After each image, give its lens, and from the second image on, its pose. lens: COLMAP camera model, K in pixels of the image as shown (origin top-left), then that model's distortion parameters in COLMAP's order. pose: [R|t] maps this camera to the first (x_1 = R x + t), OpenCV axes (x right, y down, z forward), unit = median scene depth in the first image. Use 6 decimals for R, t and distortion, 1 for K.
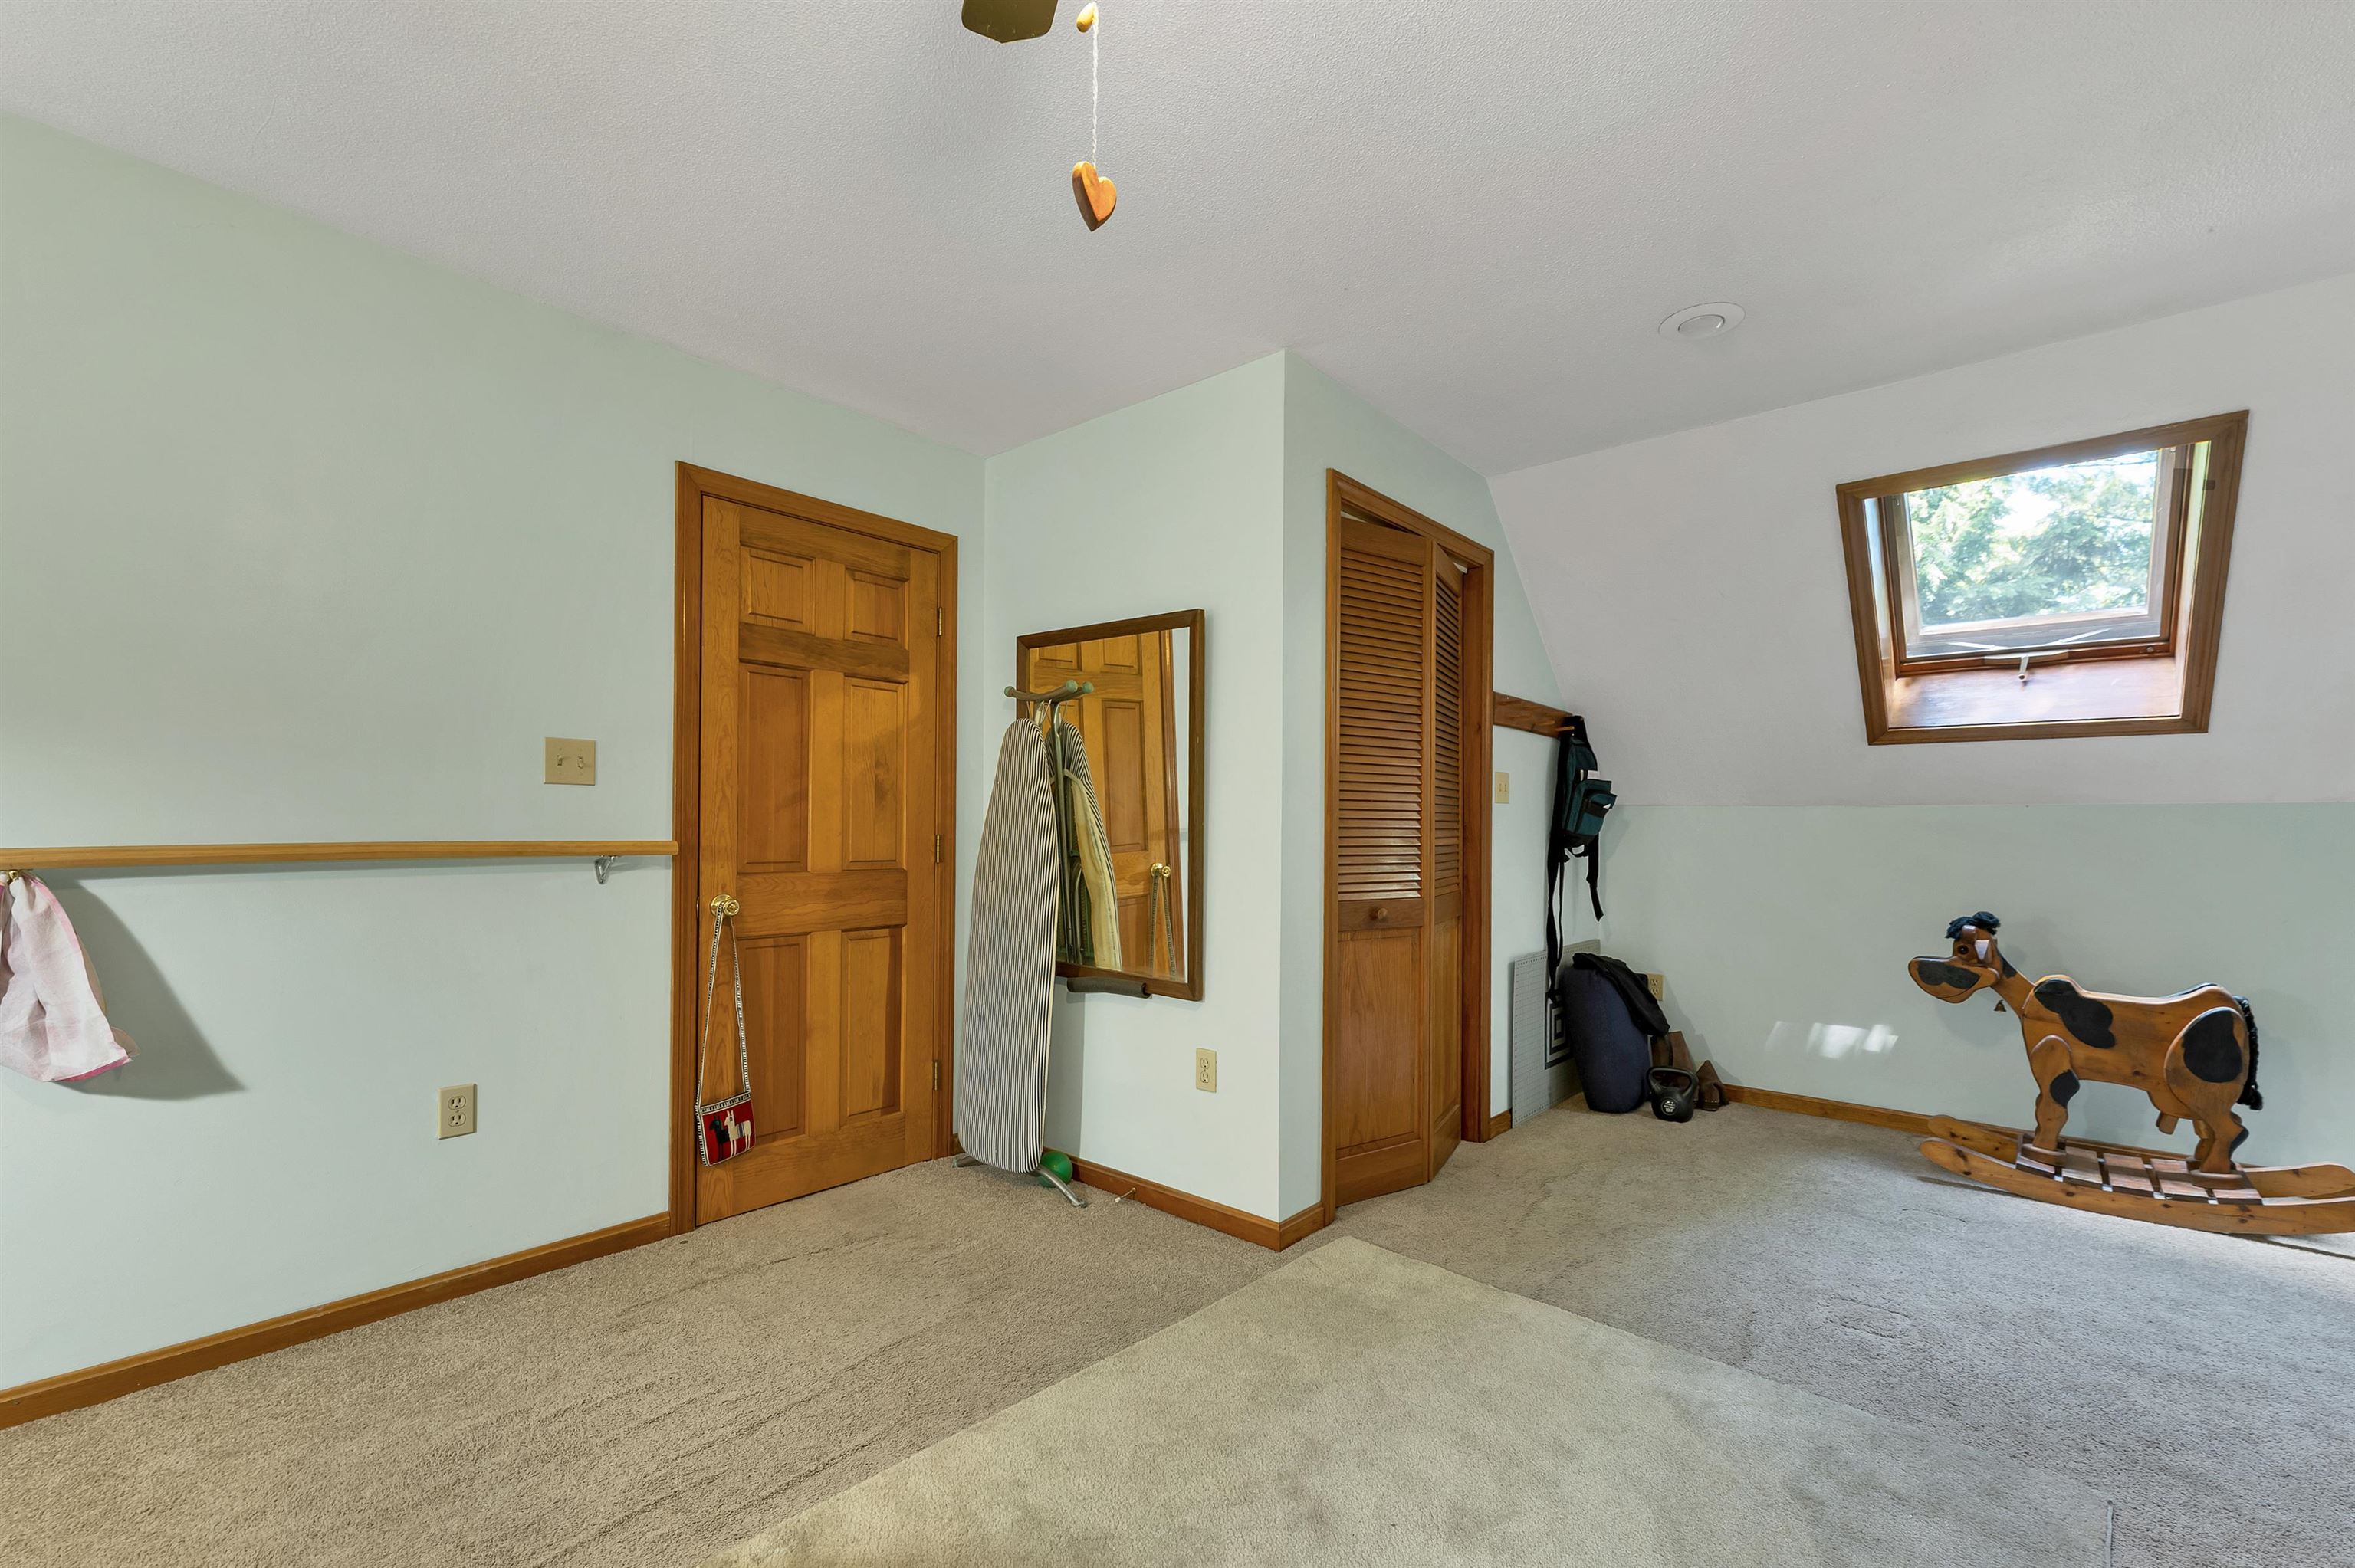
lens RADIAL K [[995.9, 0, 1169.6], [0, 995.9, 771.0], [0, 0, 1]] dist [-0.000479, -0.000220]
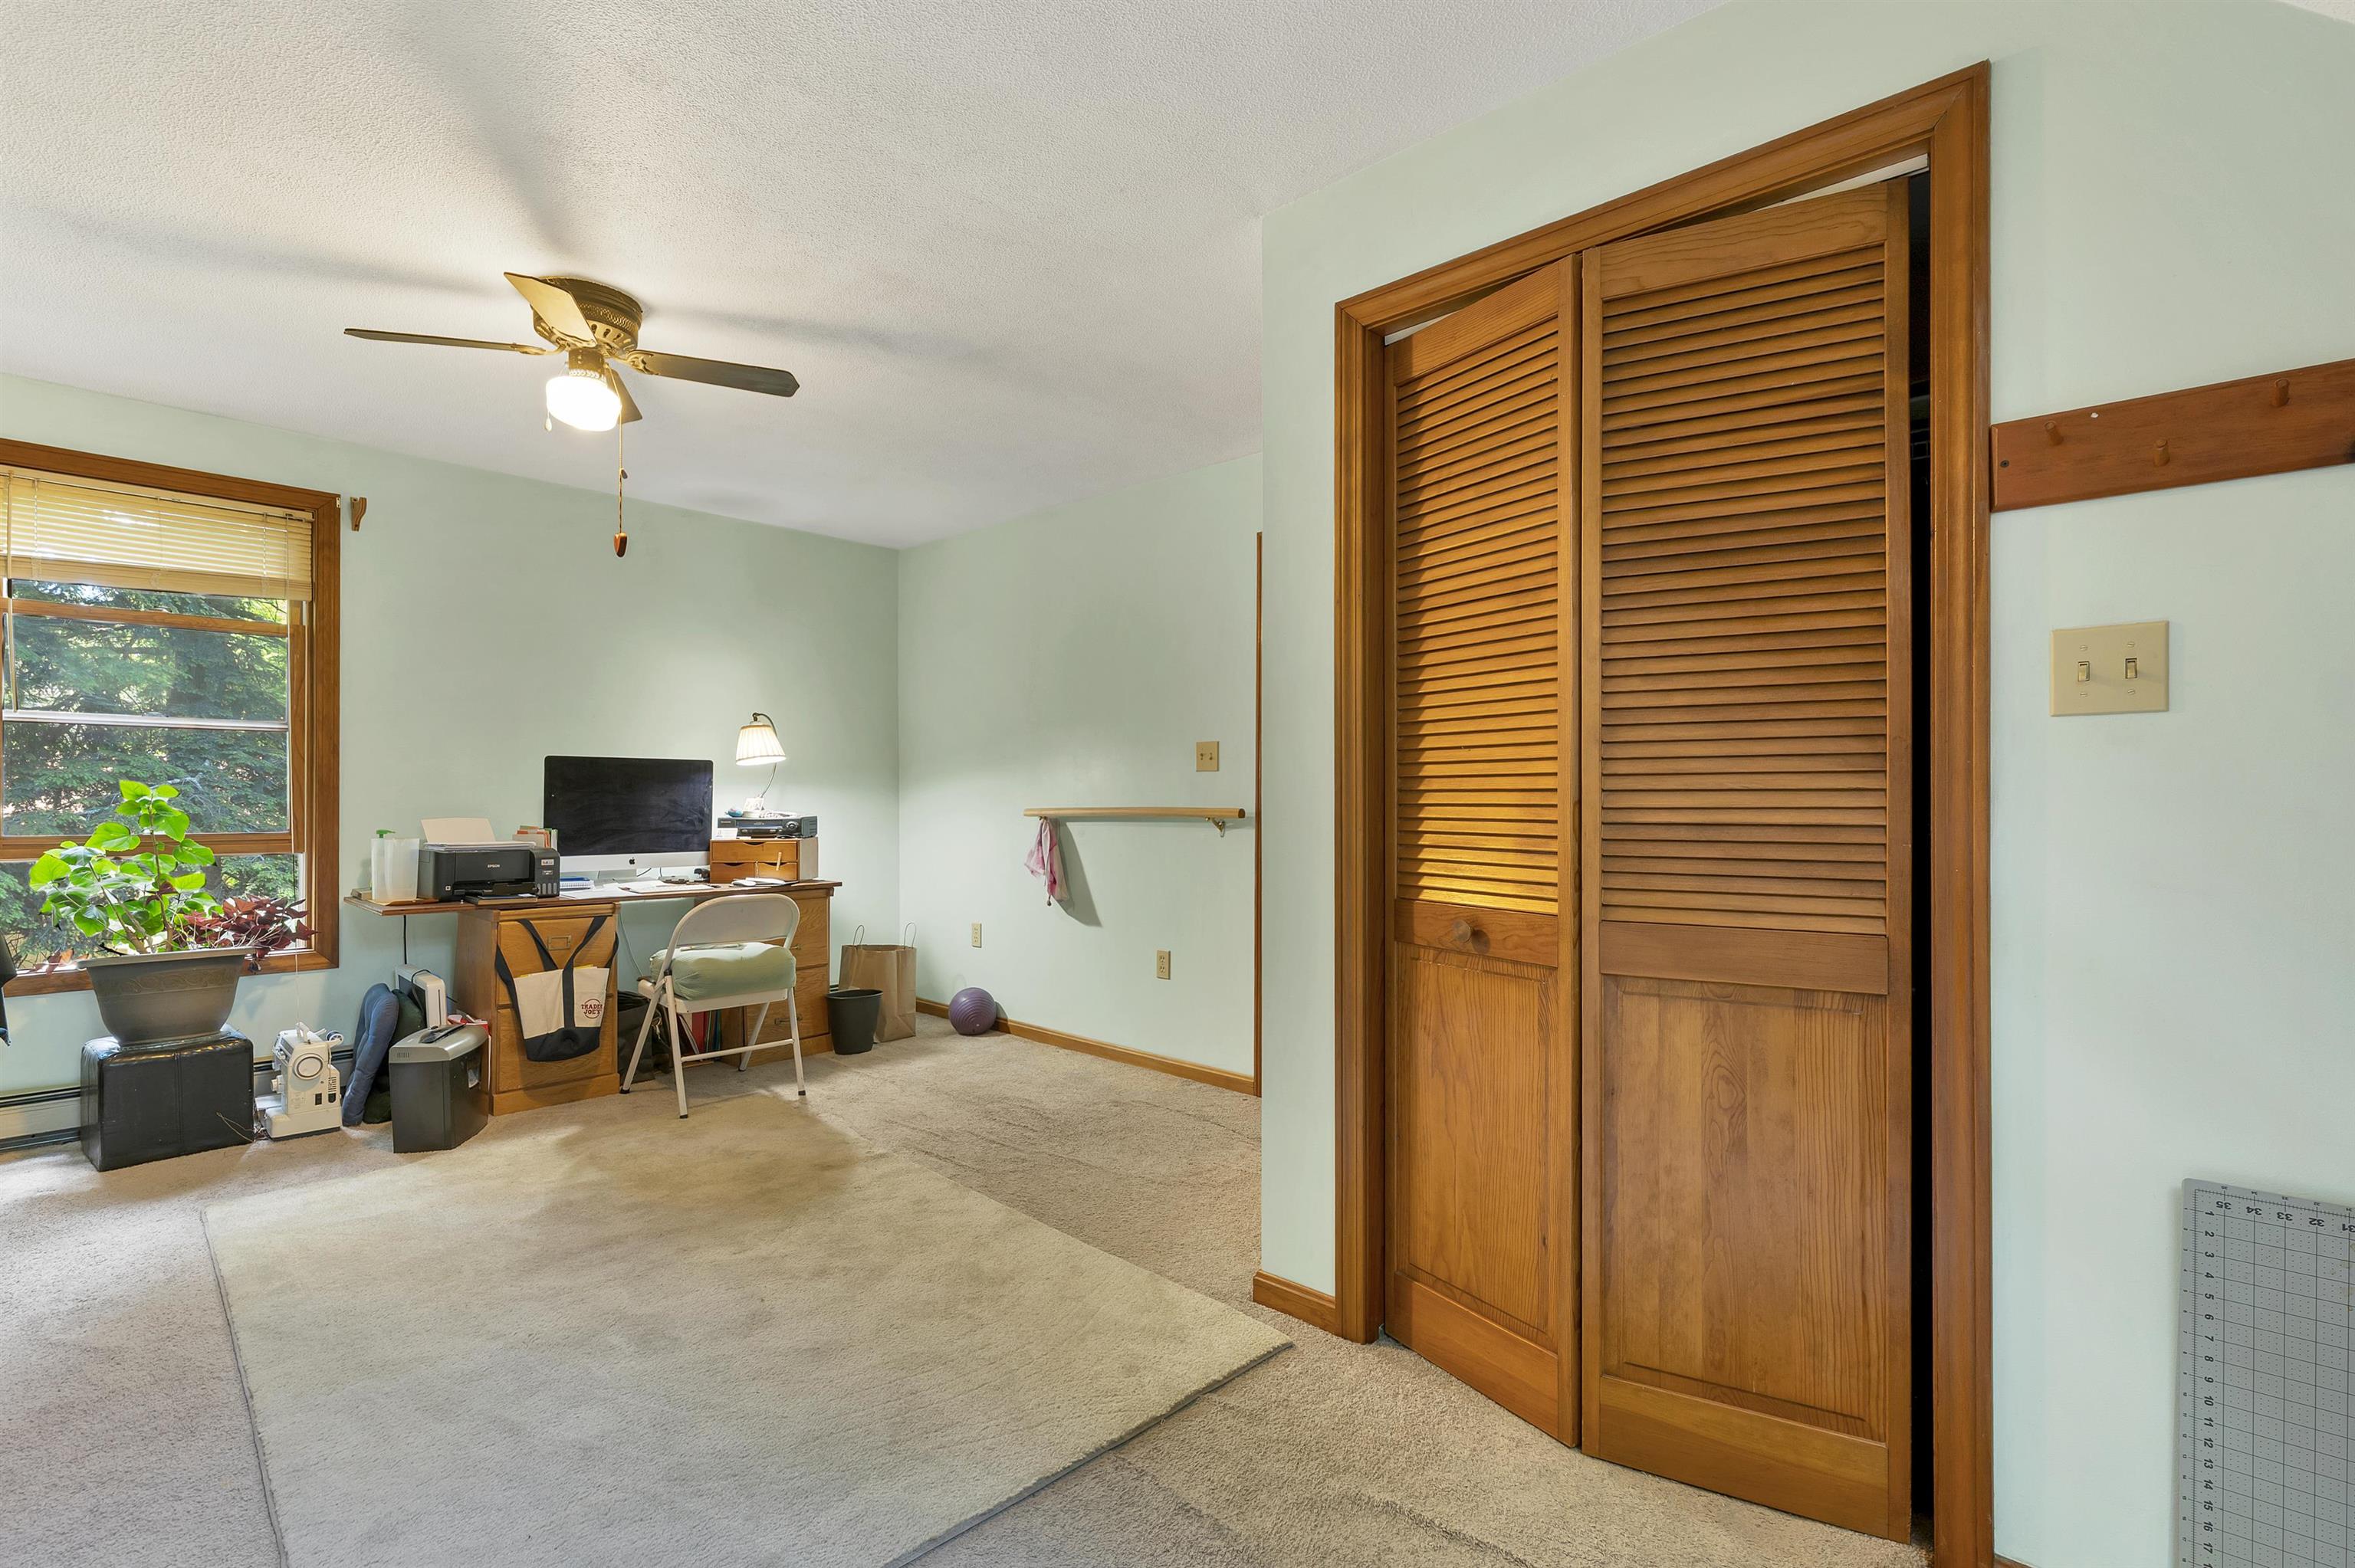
lens RADIAL K [[1066.3, 0, 1183.2], [0, 1066.3, 795.0], [0, 0, 1]] dist [0.000159, -0.000159]
pose [[-0.025728, -0.018778, -0.999493, 0.930403], [0.033190, 0.999256, -0.019628, 0.072485], [0.999118, -0.033679, -0.025085, 0.899418]]
